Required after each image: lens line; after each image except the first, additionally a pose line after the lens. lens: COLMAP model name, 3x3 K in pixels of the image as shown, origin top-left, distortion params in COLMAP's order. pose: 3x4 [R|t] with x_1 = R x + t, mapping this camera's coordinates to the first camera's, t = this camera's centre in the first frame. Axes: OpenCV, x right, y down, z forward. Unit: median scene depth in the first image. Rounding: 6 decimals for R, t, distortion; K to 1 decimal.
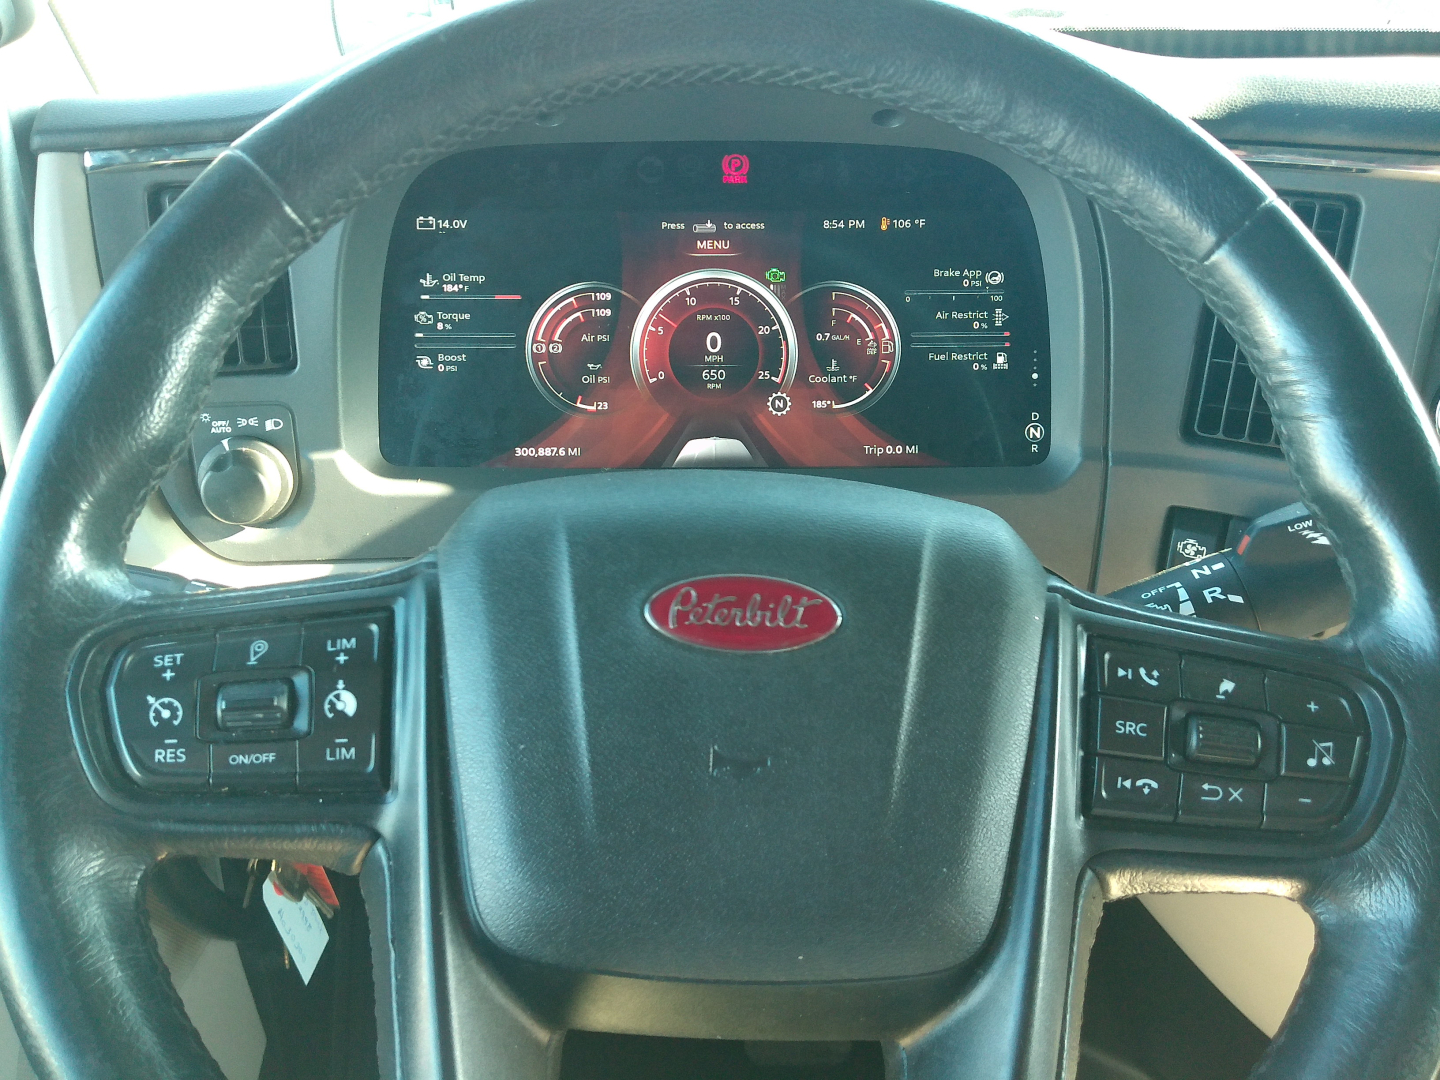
lens RADIAL K [[1133.1, 0, 722.0], [0, 1133.1, 535.3], [0, 0, 1]] dist [0.110412, -0.271163]
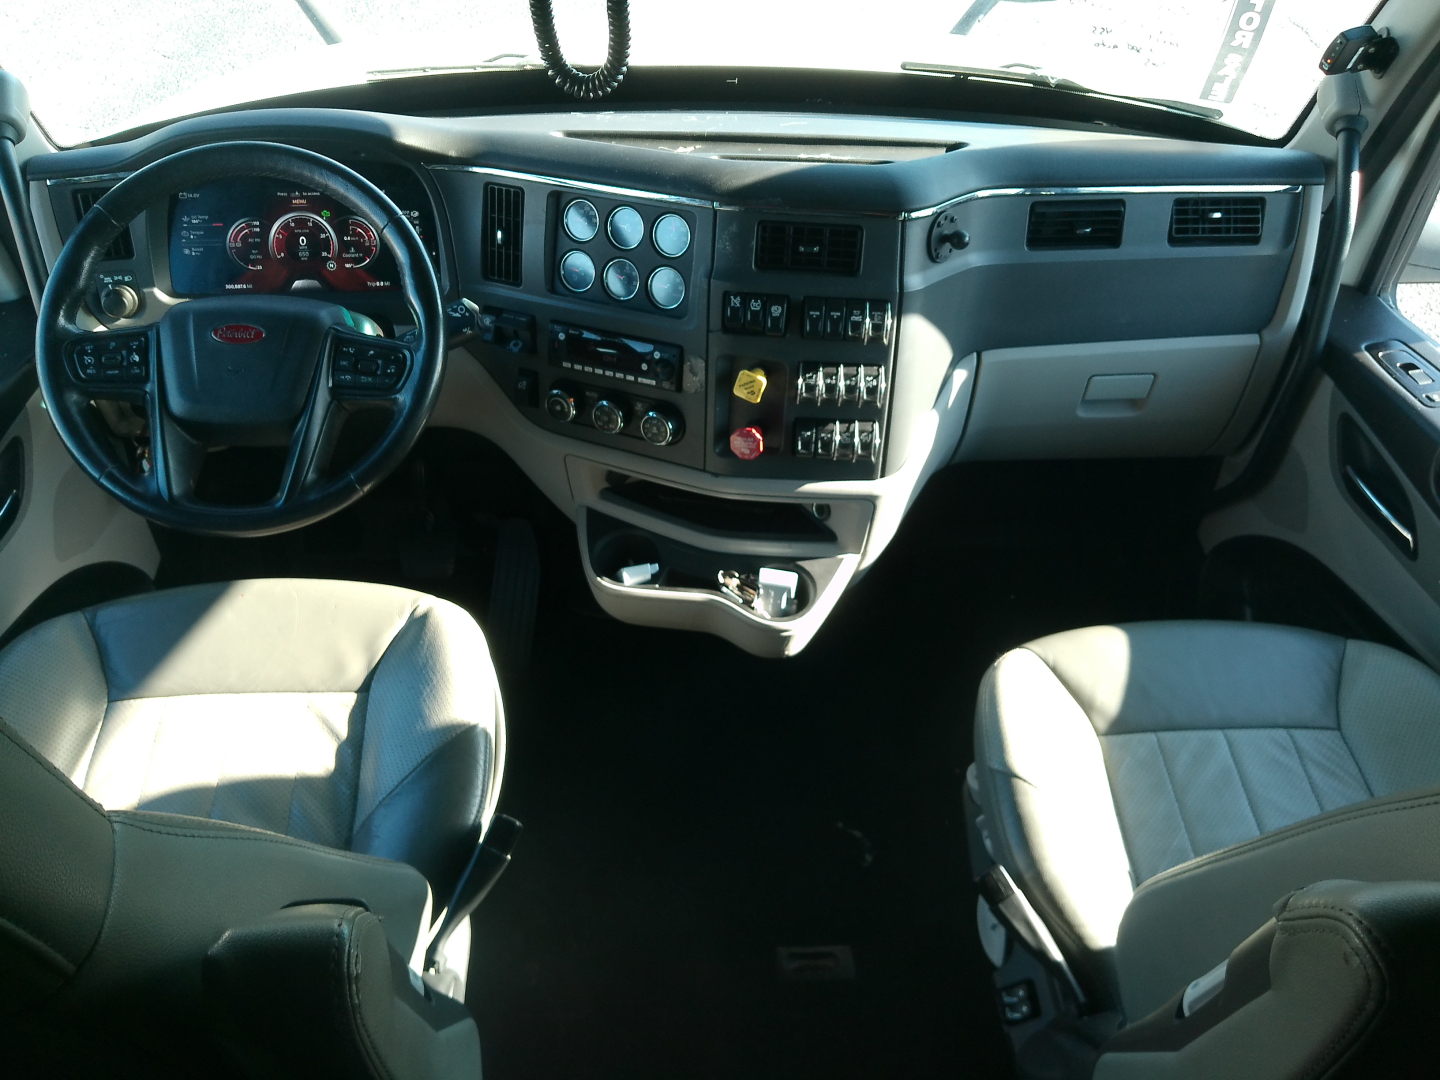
lens RADIAL K [[1187.6, 0, 714.6], [0, 1187.6, 515.4], [0, 0, 1]] dist [0.112451, -0.214111]
pose [[0.999848, -0.017373, 0.001307, 0.898852], [0.017025, 0.990203, 0.138592, 0.078044], [-0.003702, -0.138549, 0.990349, -1.736575]]
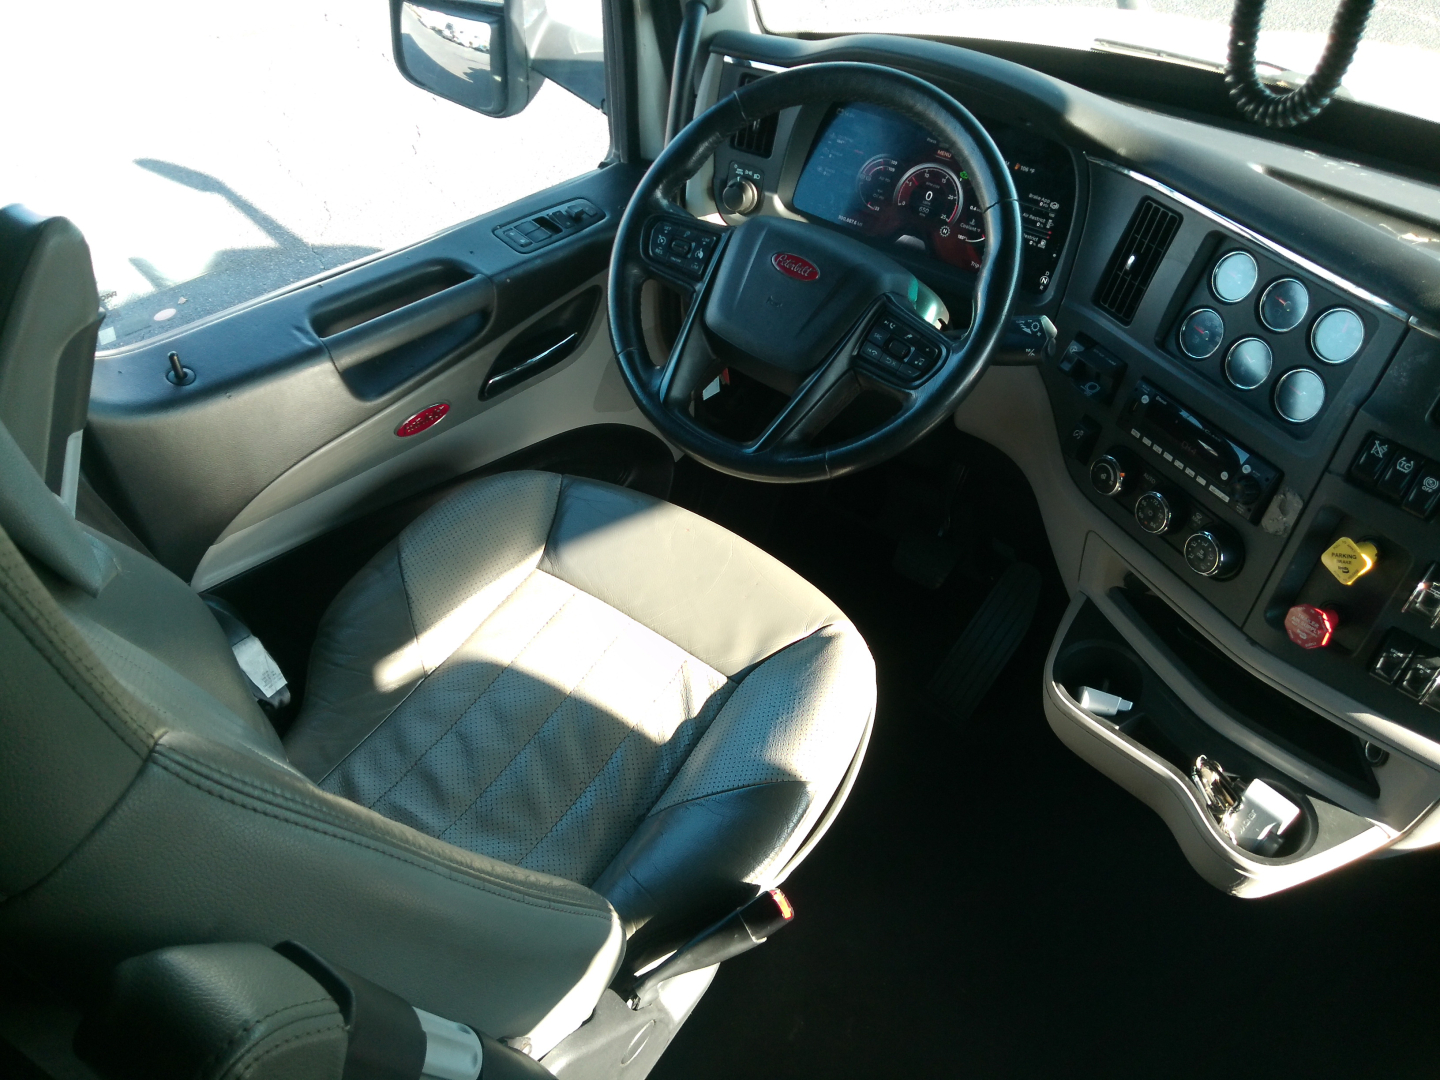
lens RADIAL K [[1167.3, 0, 752.1], [0, 1167.3, 499.3], [0, 0, 1]] dist [0.106872, -0.205884]
pose [[0.798528, 0.409716, -0.441007, 1.014171], [-0.343542, 0.911778, 0.225035, -0.024705], [0.494301, -0.028193, 0.868834, -1.261183]]
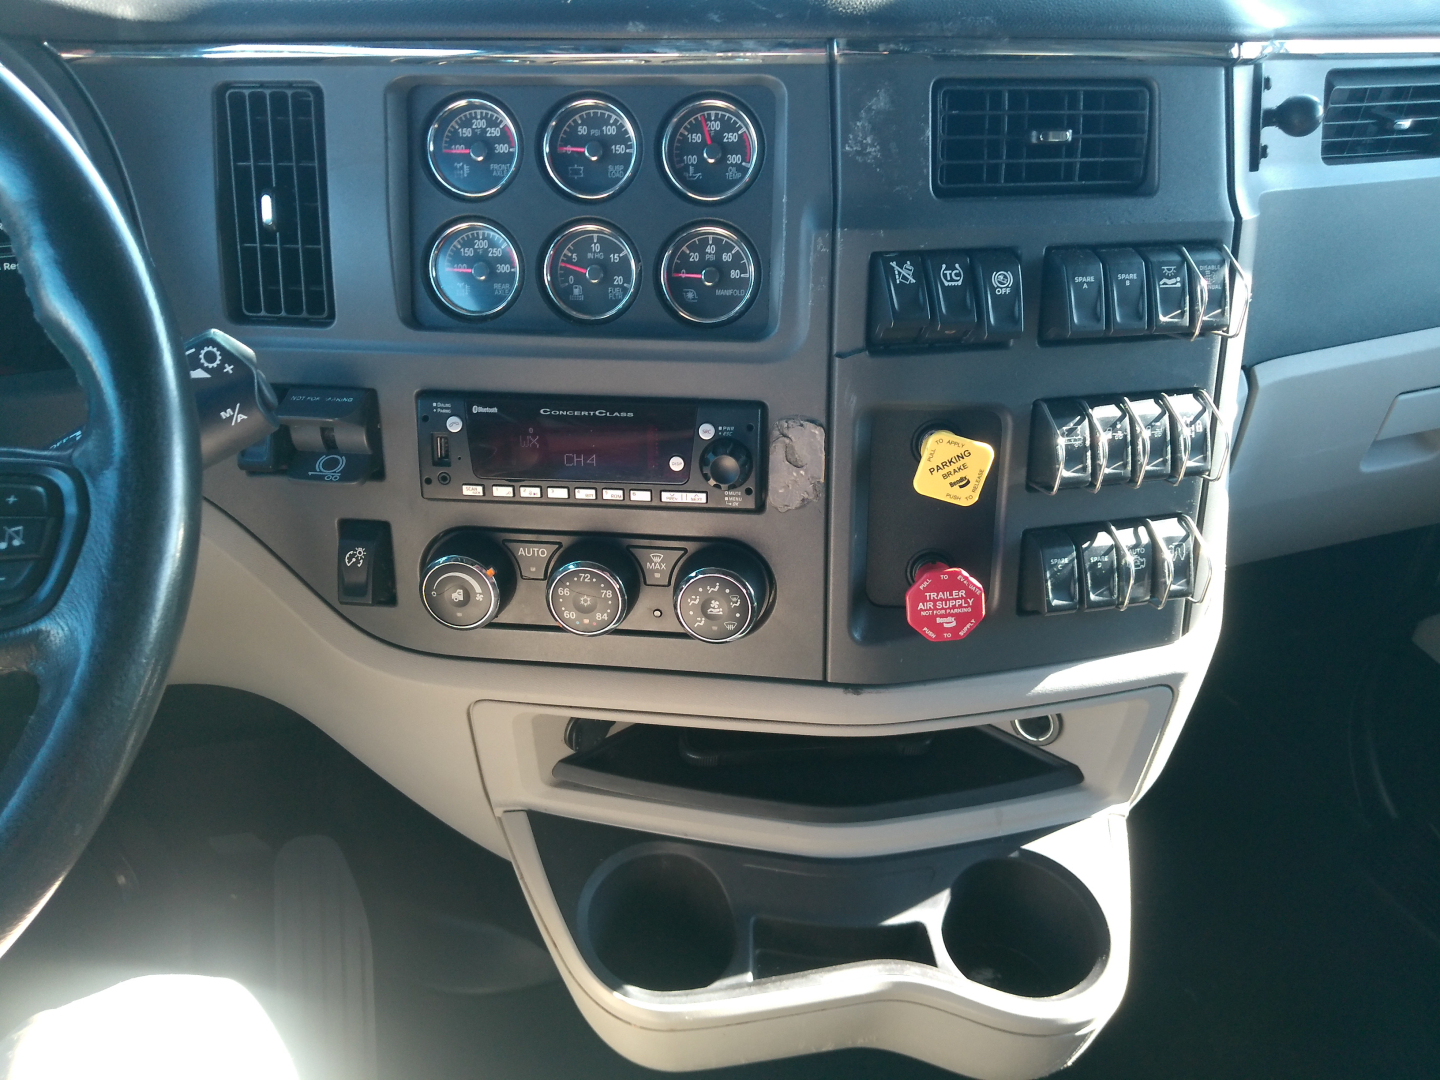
lens RADIAL K [[1187.6, 0, 714.6], [0, 1187.6, 515.4], [0, 0, 1]] dist [0.112451, -0.214111]
pose [[0.948650, -0.153319, 0.276689, 0.480818], [0.154520, 0.987833, 0.017595, 0.146166], [-0.276020, 0.026063, 0.960798, -0.197920]]
